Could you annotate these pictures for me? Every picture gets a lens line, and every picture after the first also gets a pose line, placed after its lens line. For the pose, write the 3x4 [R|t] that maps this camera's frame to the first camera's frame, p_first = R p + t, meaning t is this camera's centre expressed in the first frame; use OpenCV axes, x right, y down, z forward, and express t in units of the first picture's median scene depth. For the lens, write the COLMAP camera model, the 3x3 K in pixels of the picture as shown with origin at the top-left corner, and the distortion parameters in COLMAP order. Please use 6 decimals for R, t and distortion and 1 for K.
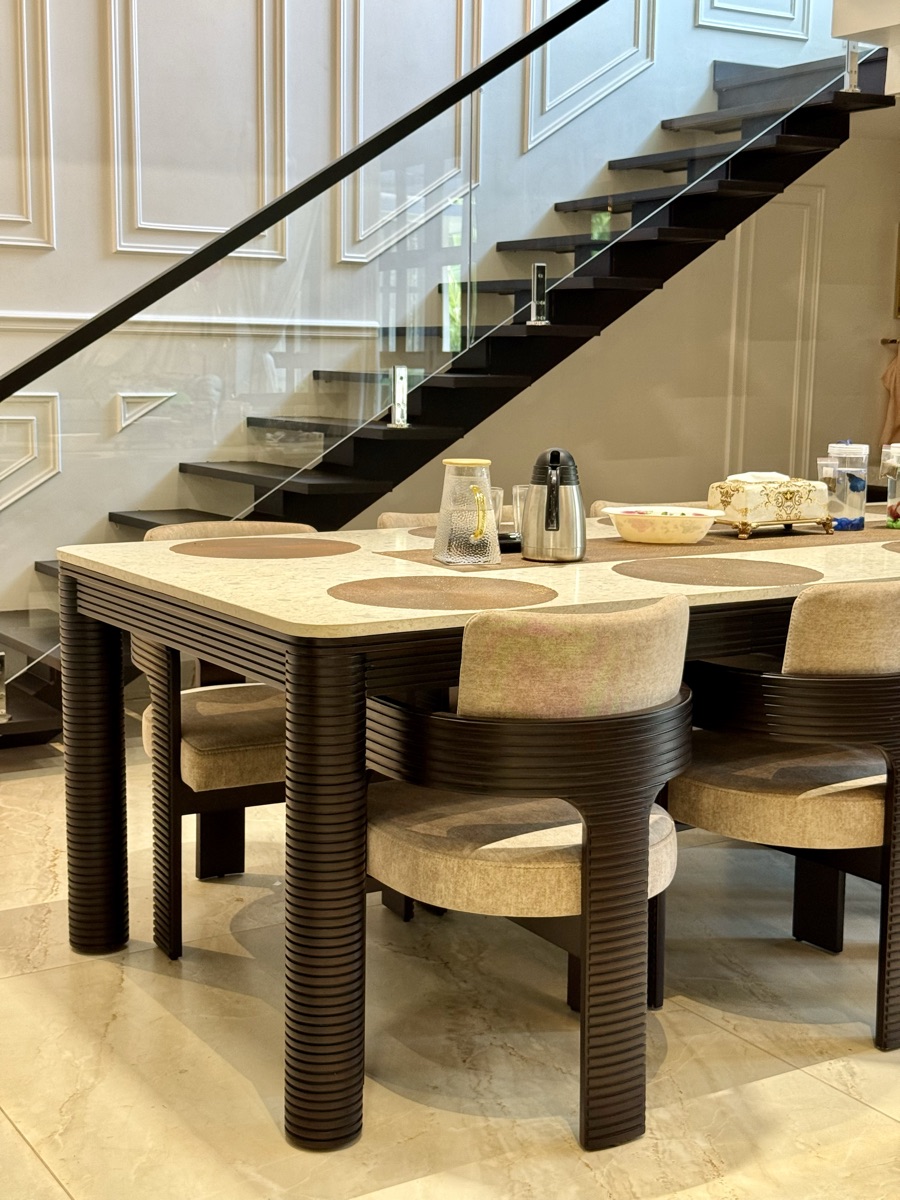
lens RADIAL K [[1678.9, 0, 446.2], [0, 1678.9, 601.5], [0, 0, 1]] dist [0.200403, 0.000000]
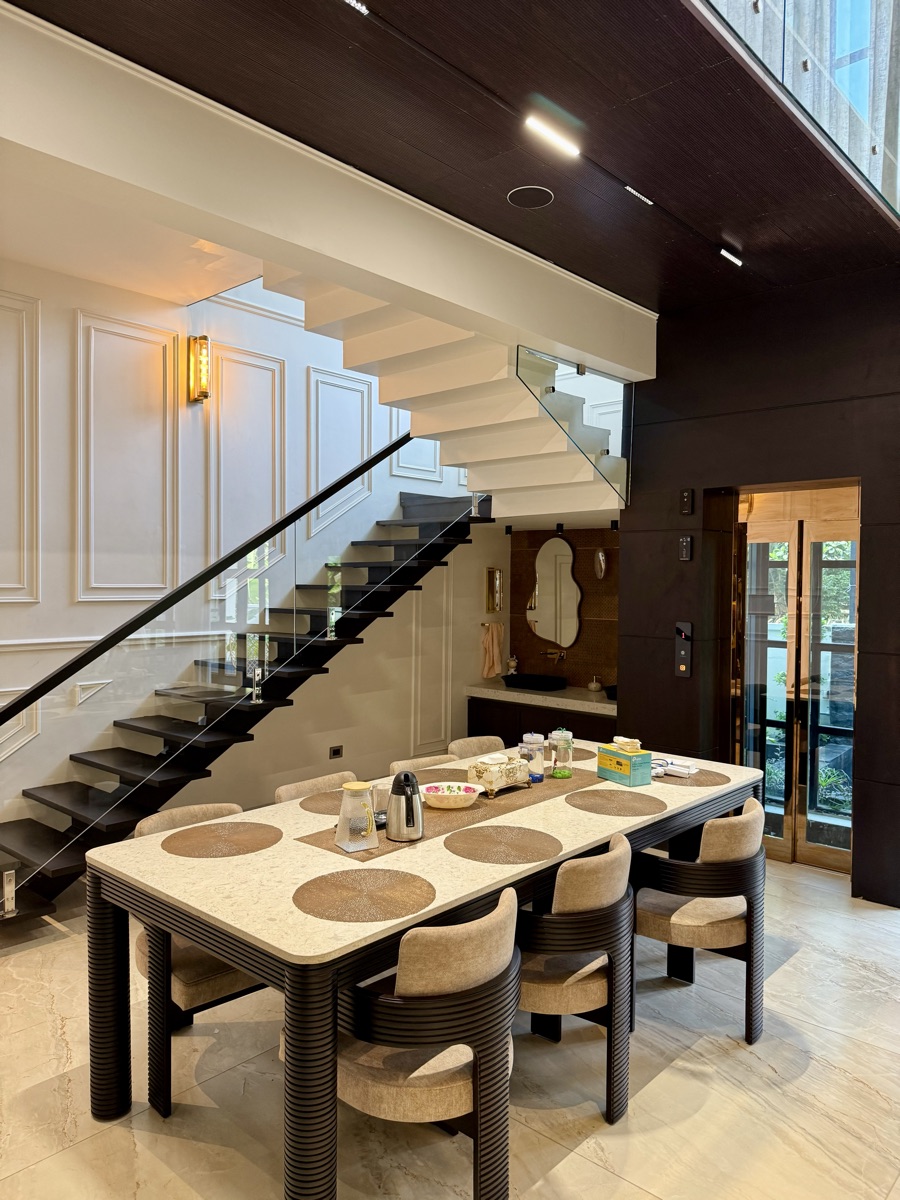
lens RADIAL K [[851.2, 0, 449.1], [0, 851.2, 602.0], [0, 0, 1]] dist [0.010184, -0.004890]
pose [[0.959898, -0.011950, 0.280095, -0.128468], [0.043375, 0.993391, -0.106266, -0.165551], [-0.276974, 0.114154, 0.954072, 0.140543]]
